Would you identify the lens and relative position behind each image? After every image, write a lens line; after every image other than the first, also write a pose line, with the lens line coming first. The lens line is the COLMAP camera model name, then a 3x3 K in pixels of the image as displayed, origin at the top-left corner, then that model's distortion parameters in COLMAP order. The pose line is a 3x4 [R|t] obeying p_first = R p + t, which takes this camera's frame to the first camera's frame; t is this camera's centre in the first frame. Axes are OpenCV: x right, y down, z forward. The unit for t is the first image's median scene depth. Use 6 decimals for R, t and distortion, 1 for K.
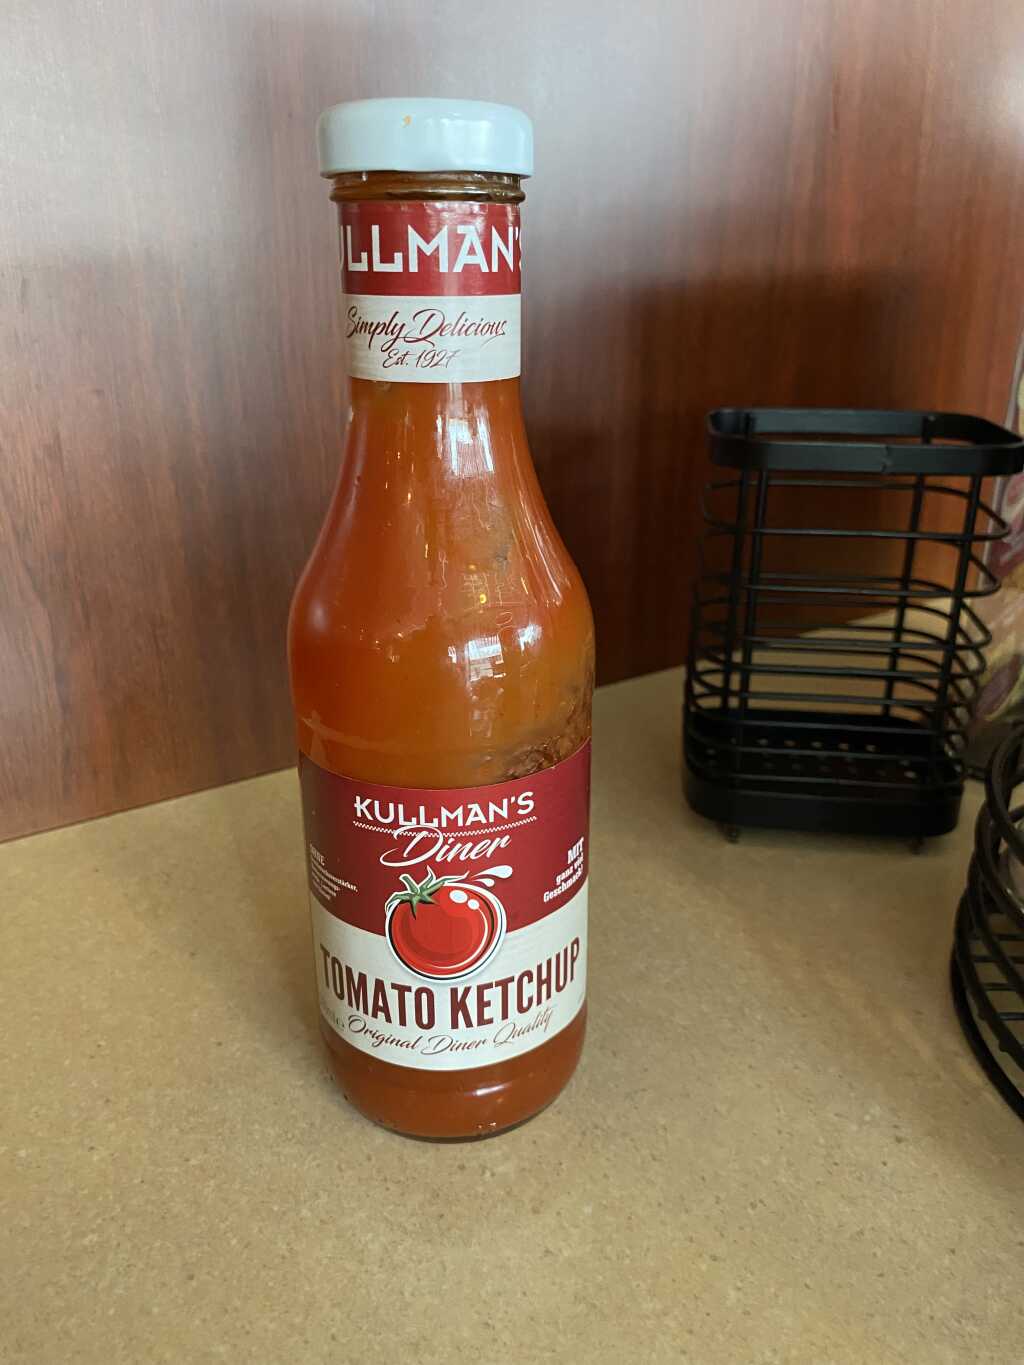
lens RADIAL K [[1051.8, 0, 506.1], [0, 1051.8, 678.0], [0, 0, 1]] dist [0.008425, -0.026823]
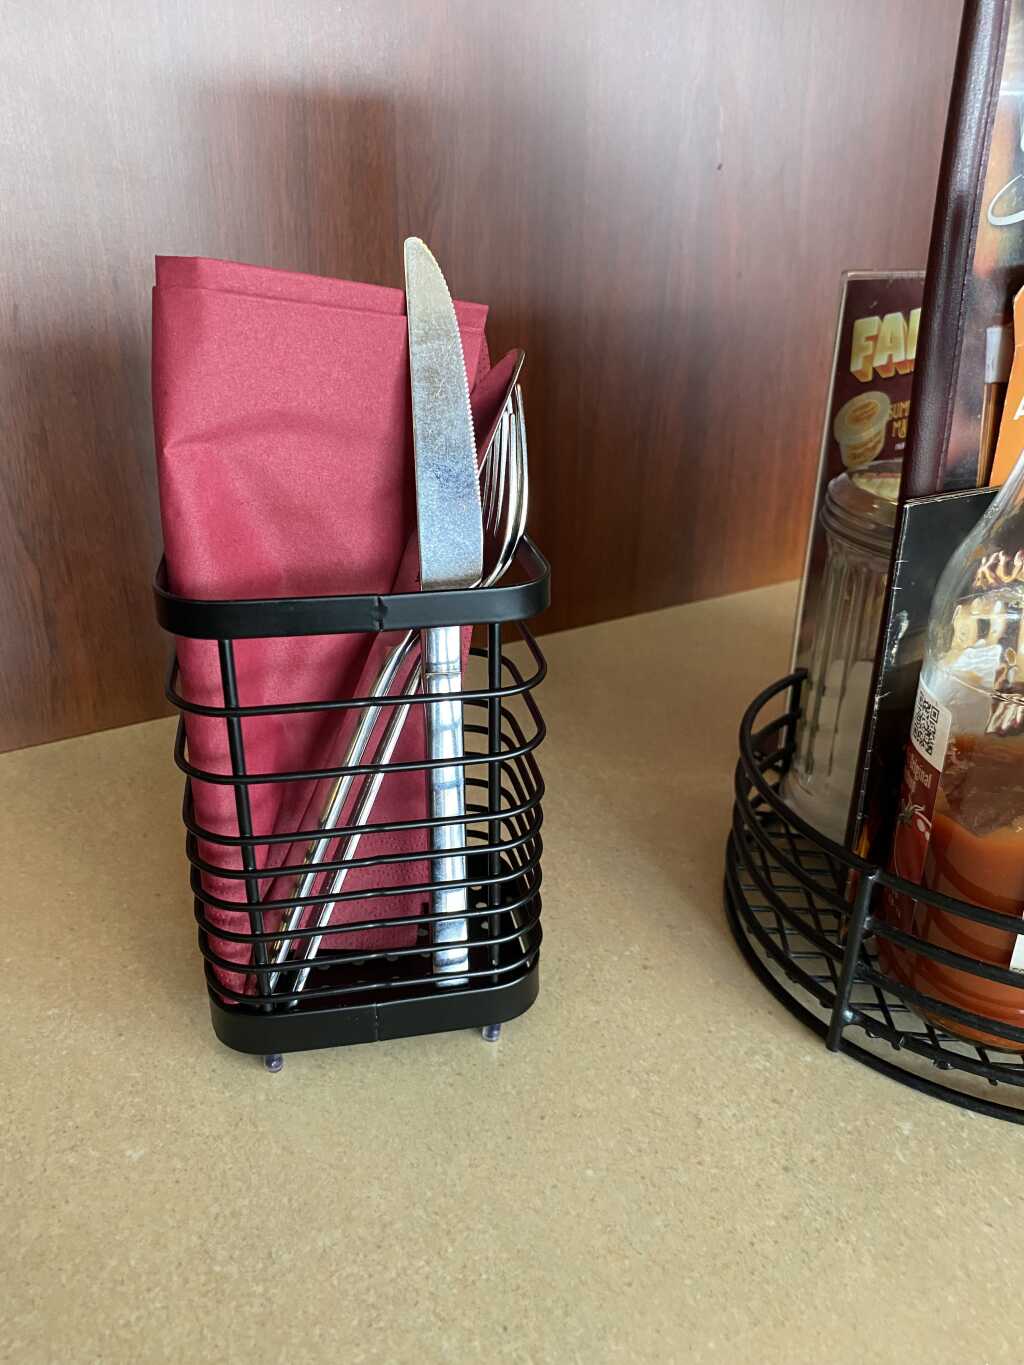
lens RADIAL K [[1051.8, 0, 519.1], [0, 1051.8, 684.7], [0, 0, 1]] dist [0.008425, -0.026823]
pose [[0.999806, 0.016967, -0.010015, 0.222718], [-0.016499, 0.998845, 0.045135, 0.012673], [0.010769, -0.044961, 0.998931, -0.366510]]
